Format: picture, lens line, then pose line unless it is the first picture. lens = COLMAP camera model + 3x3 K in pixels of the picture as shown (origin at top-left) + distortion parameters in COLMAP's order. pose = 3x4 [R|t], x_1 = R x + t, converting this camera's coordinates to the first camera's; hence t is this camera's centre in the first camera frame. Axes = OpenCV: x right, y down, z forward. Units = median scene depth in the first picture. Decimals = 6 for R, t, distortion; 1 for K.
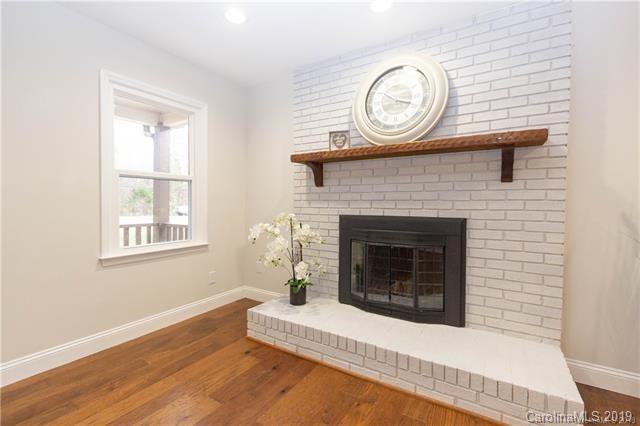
lens RADIAL K [[293.5, 0, 321.6], [0, 293.5, 213.7], [0, 0, 1]] dist [0.004576, -0.000543]
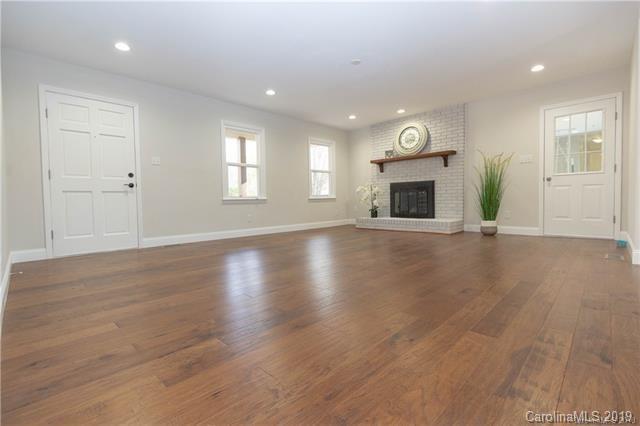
lens RADIAL K [[293.5, 0, 319.0], [0, 293.5, 209.1], [0, 0, 1]] dist [0.004576, -0.000543]
pose [[0.973593, -0.017495, -0.227617, 0.038543], [0.018033, 0.999837, 0.000287, 0.237585], [0.227575, -0.004384, 0.973751, -1.768576]]
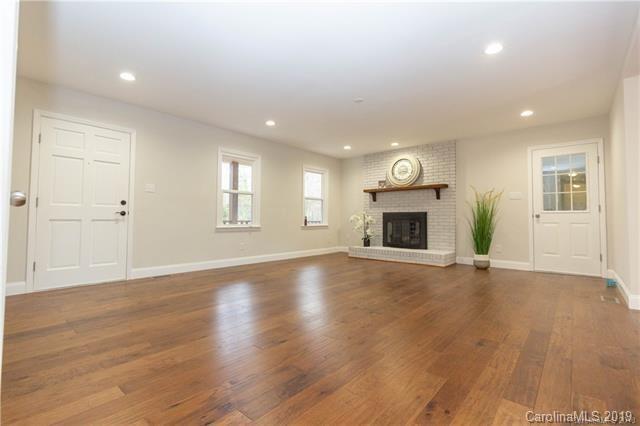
lens RADIAL K [[293.5, 0, 318.3], [0, 293.5, 208.3], [0, 0, 1]] dist [0.004576, -0.000543]
pose [[0.985015, -0.007627, -0.172301, -0.056593], [-0.004319, 0.997618, -0.068852, 0.160097], [0.172416, 0.068564, 0.982635, -1.776082]]
